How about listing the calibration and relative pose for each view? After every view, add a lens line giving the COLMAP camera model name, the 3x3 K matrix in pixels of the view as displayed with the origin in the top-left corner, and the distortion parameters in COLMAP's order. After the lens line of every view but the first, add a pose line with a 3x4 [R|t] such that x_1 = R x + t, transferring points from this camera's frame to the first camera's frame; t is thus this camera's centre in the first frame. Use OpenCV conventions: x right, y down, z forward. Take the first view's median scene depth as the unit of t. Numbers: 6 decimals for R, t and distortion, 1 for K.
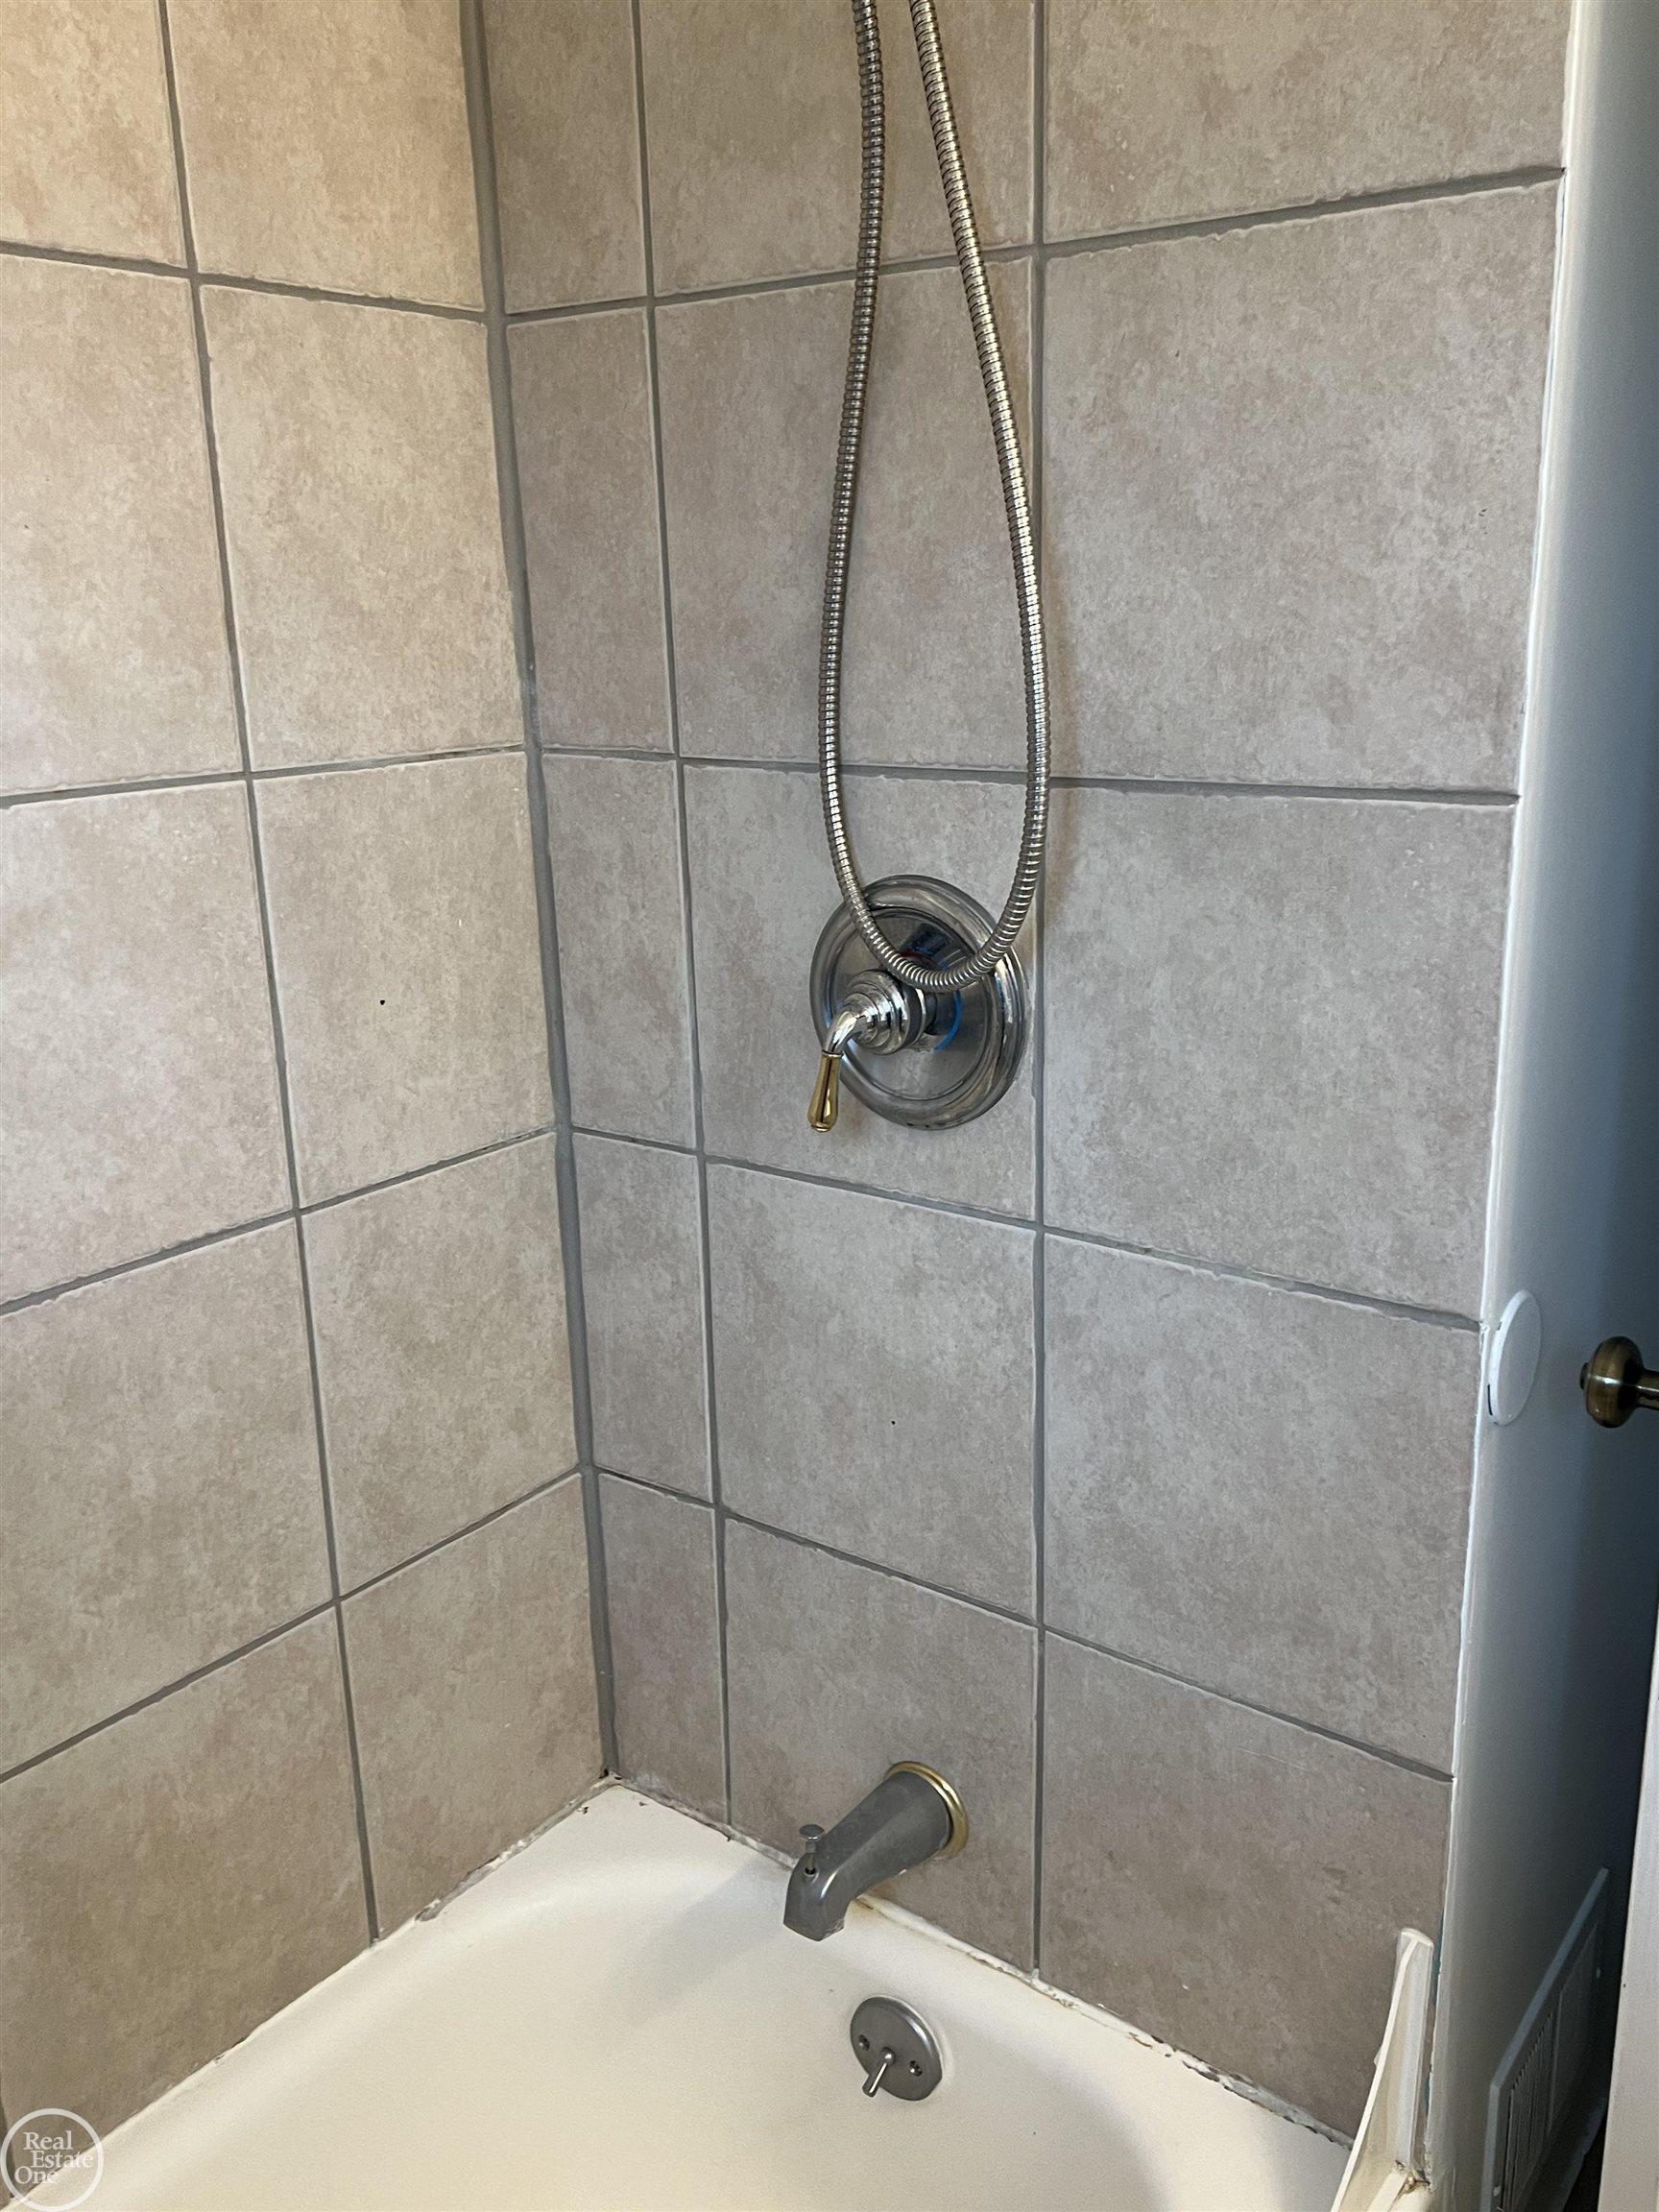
lens RADIAL K [[1859.4, 0, 829.8], [0, 1859.4, 1110.4], [0, 0, 1]] dist [0.020199, -0.004554]
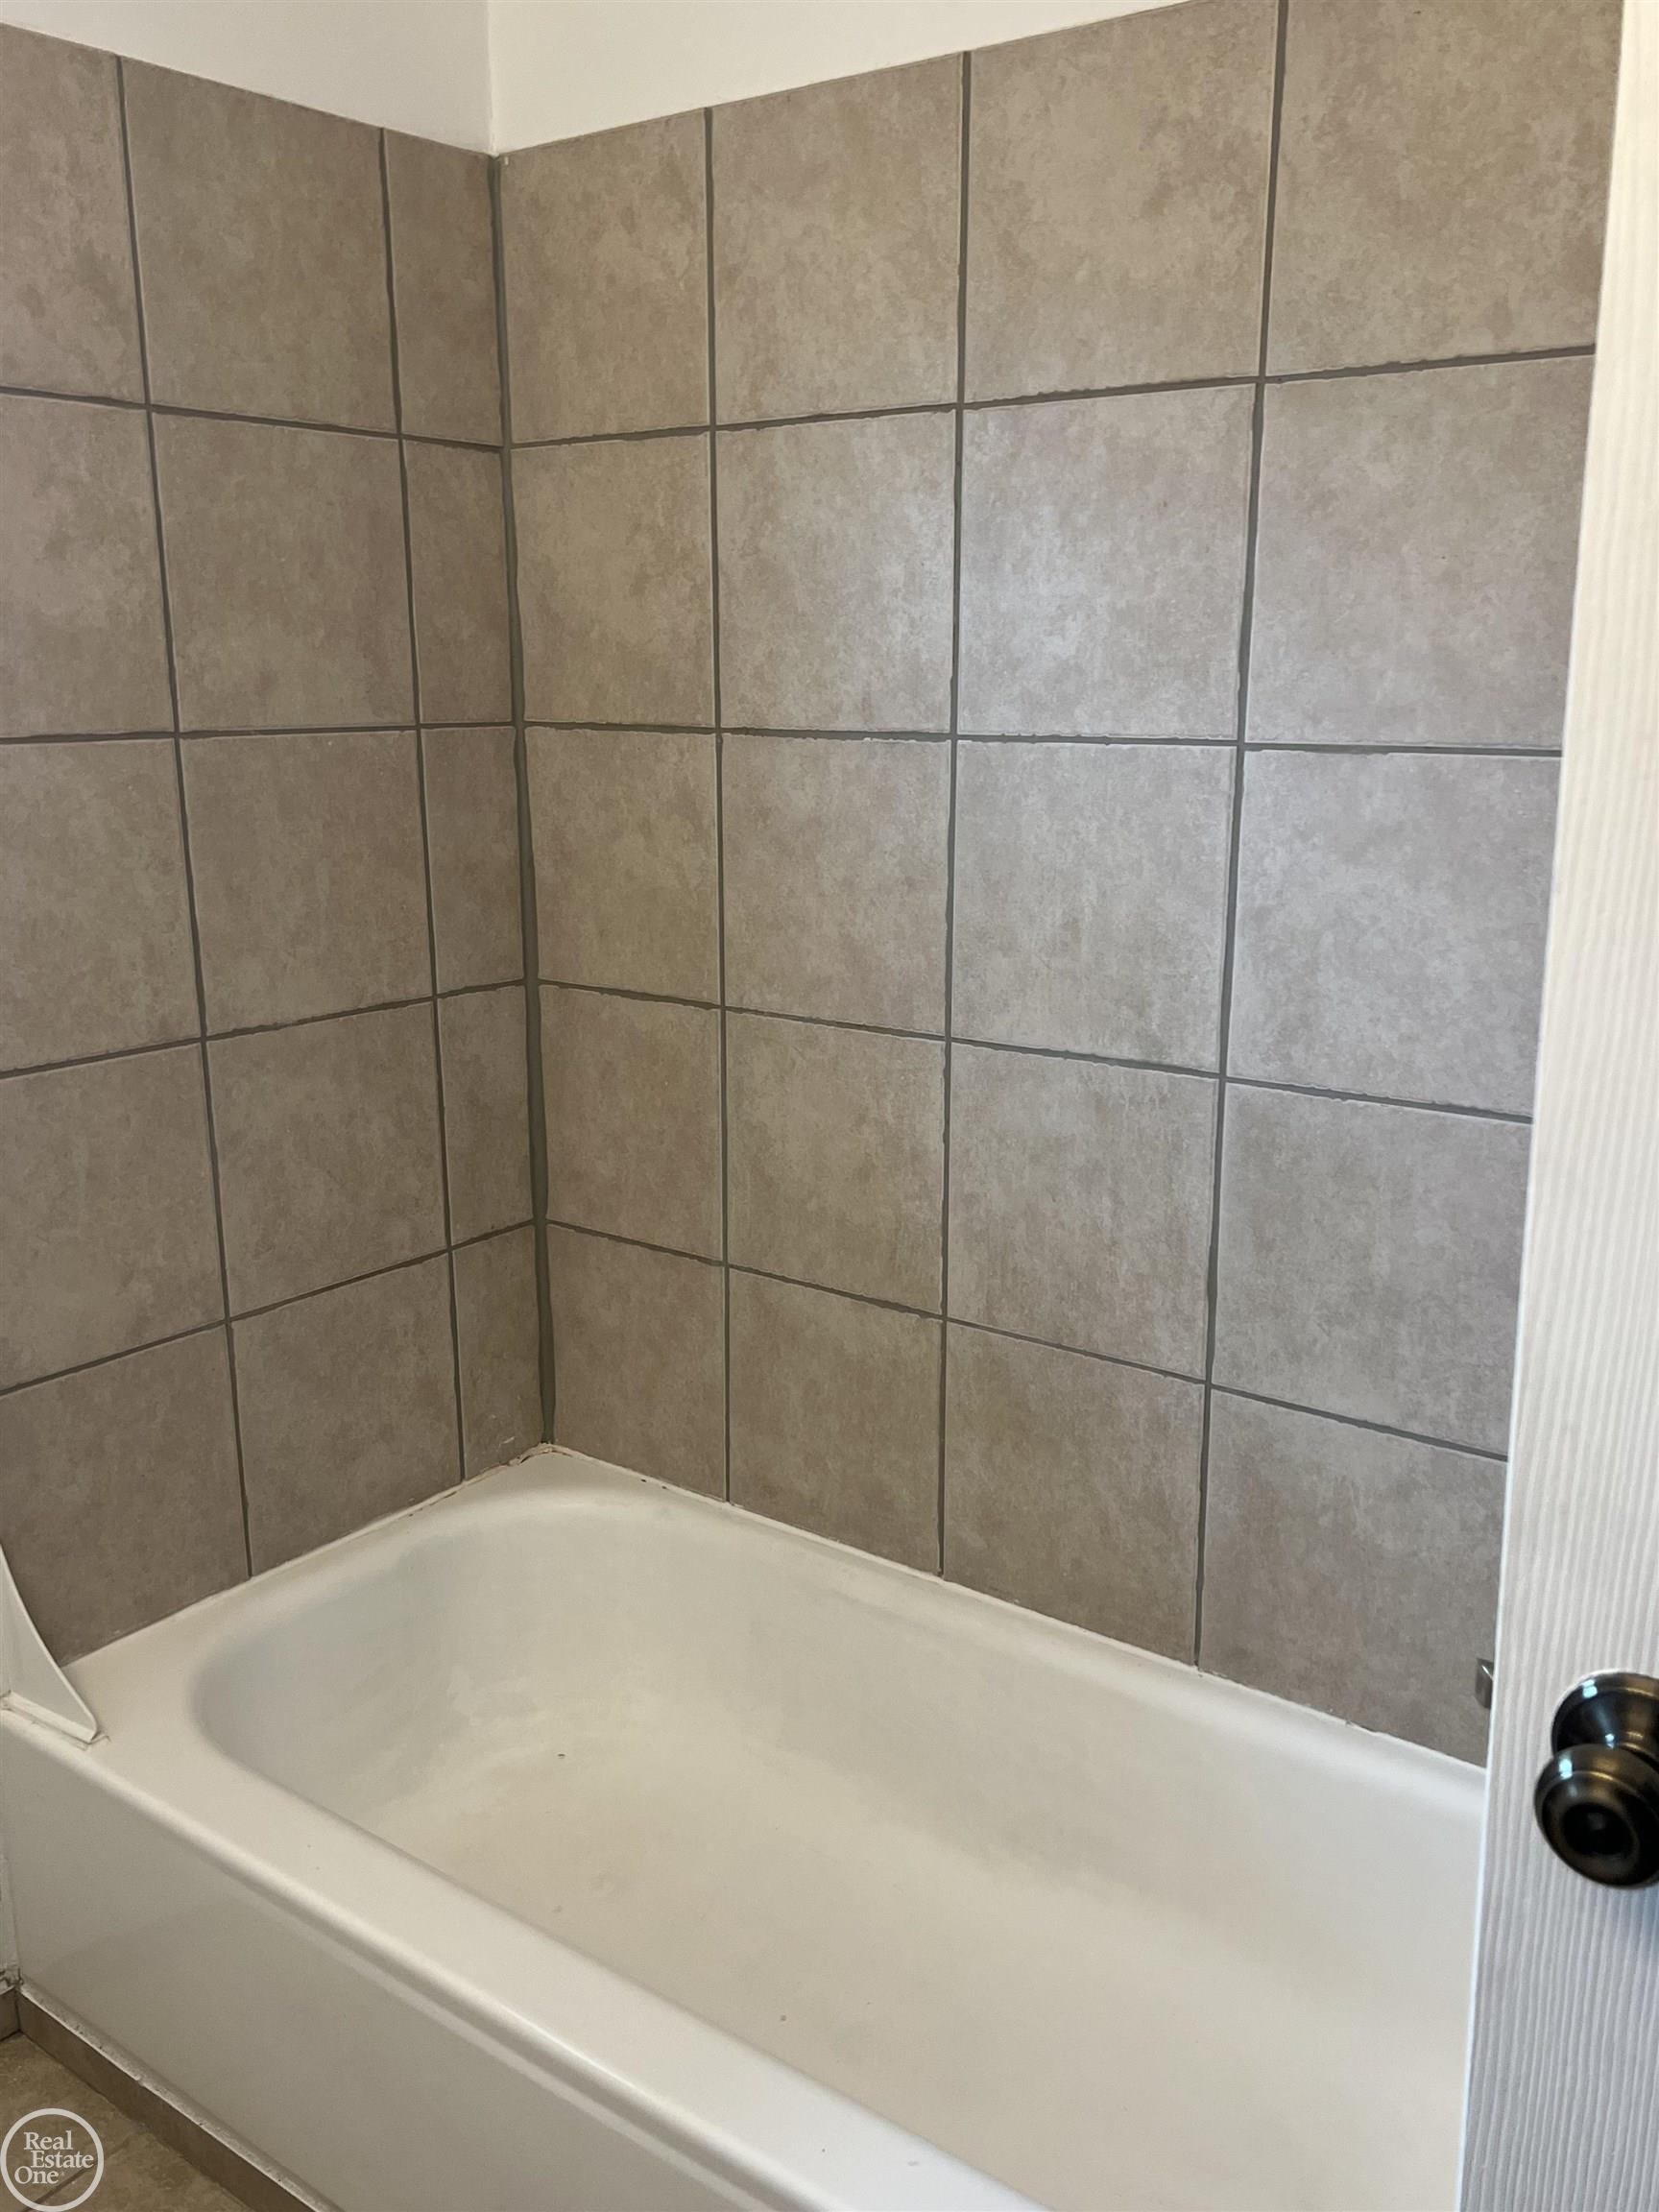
lens RADIAL K [[1859.4, 0, 826.6], [0, 1859.4, 1110.0], [0, 0, 1]] dist [0.020199, -0.004554]
pose [[0.031367, 0.263169, -0.964240, 0.947639], [-0.268275, 0.931531, 0.245515, -0.135533], [0.962832, 0.250981, 0.099821, 0.481497]]
